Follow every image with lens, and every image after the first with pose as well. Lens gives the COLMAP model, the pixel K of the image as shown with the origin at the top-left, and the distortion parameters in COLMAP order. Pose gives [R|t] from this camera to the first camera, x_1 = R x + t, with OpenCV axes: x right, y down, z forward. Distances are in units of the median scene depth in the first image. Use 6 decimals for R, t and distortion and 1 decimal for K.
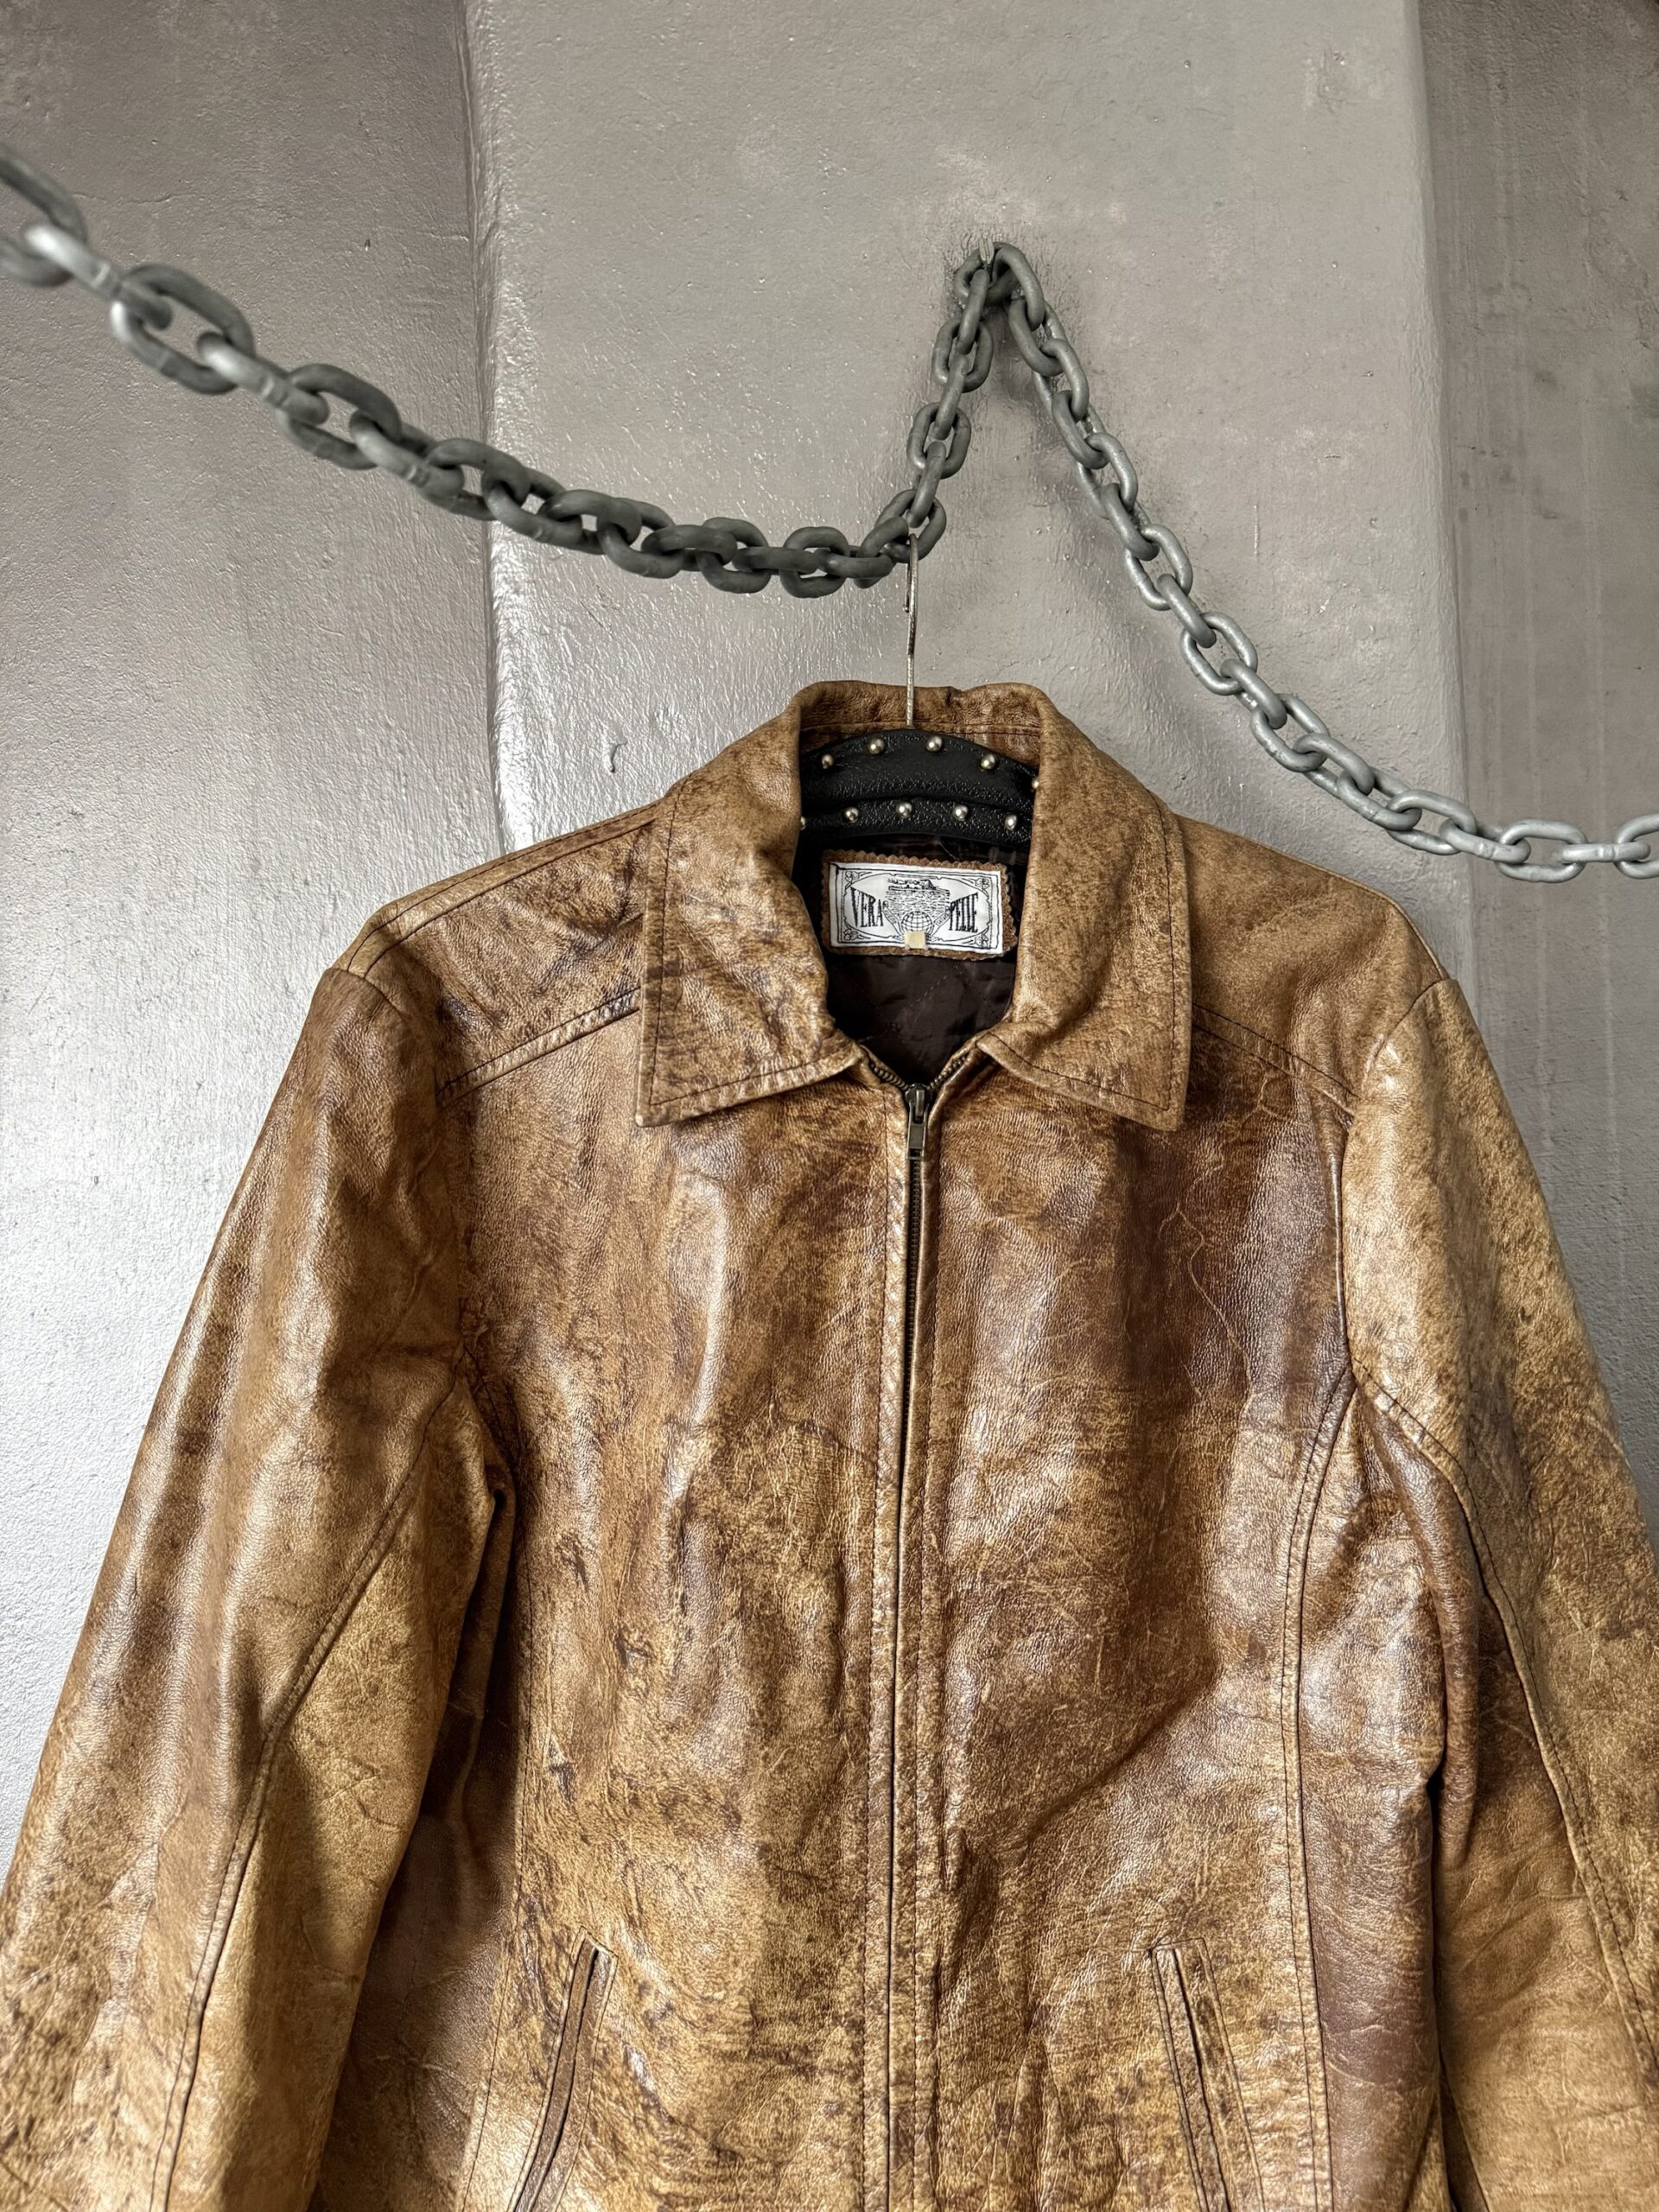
lens RADIAL K [[1608.8, 0, 836.8], [0, 1608.8, 1101.1], [0, 0, 1]] dist [0.014947, -0.039936]
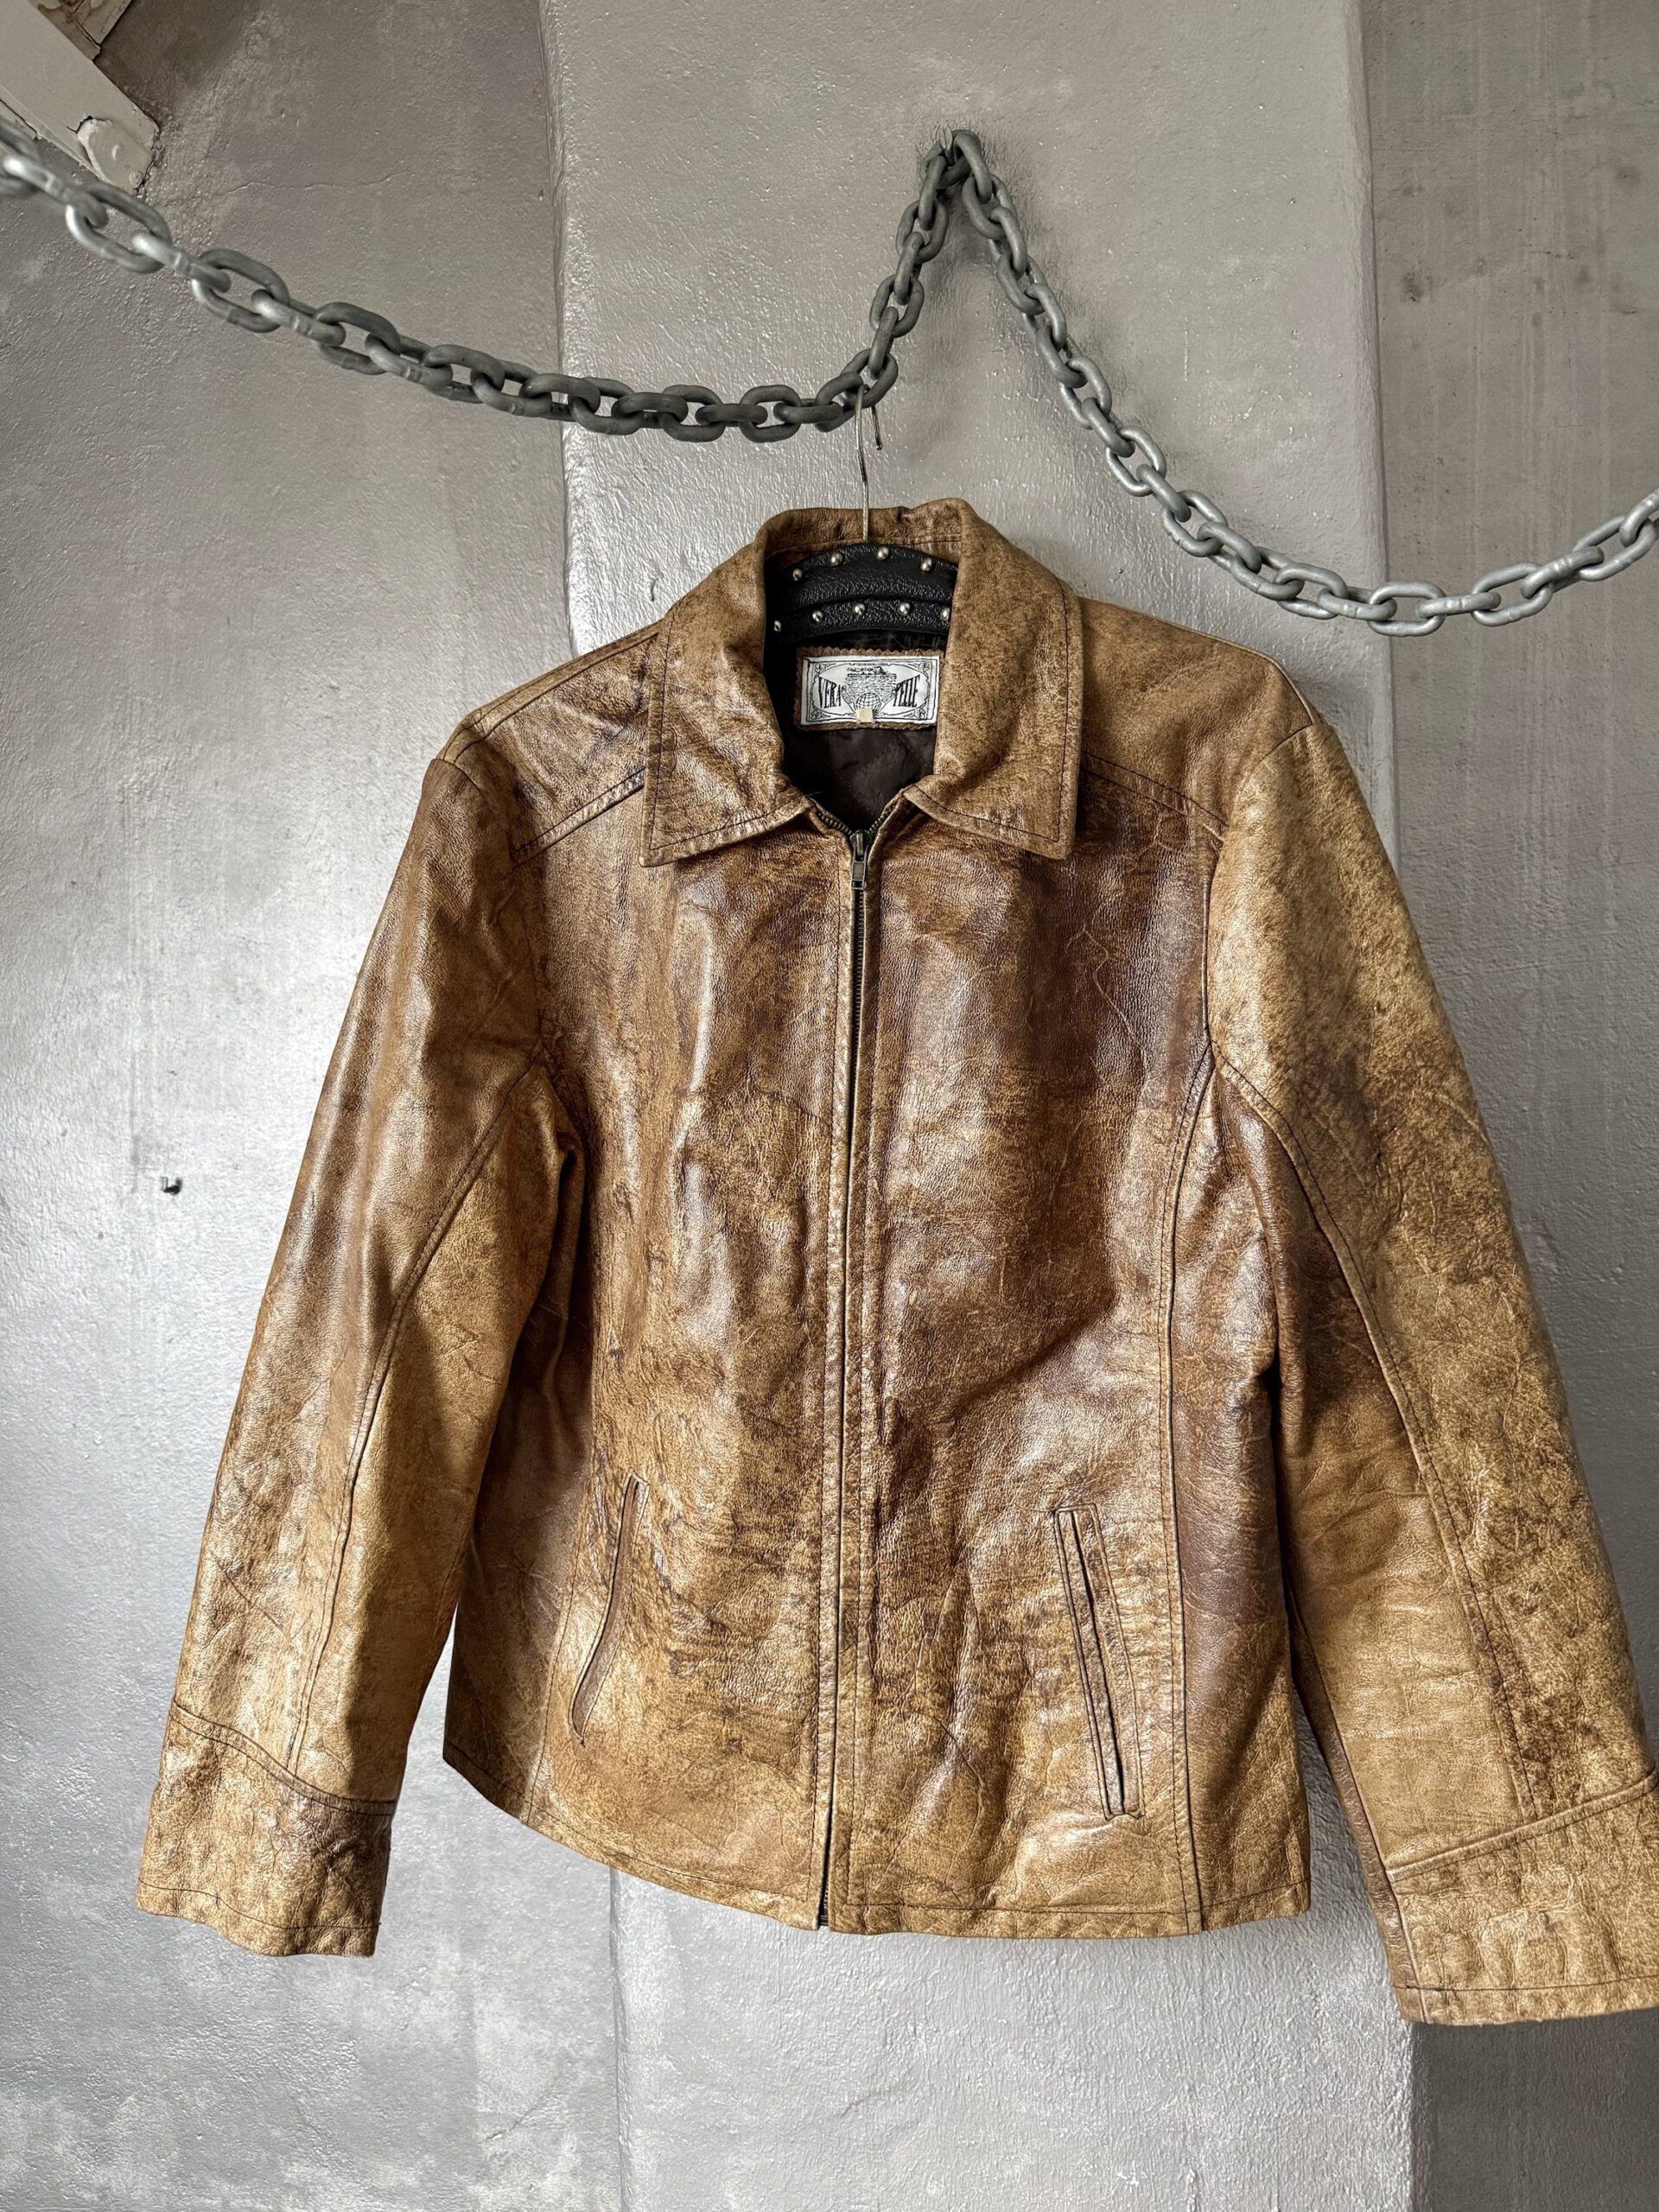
lens RADIAL K [[1608.8, 0, 822.1], [0, 1608.8, 1112.6], [0, 0, 1]] dist [0.014947, -0.039936]
pose [[0.971153, -0.000574, -0.238456, 0.316719], [0.014623, 0.998259, 0.057149, 0.138120], [0.238008, -0.058987, 0.969470, -0.247665]]
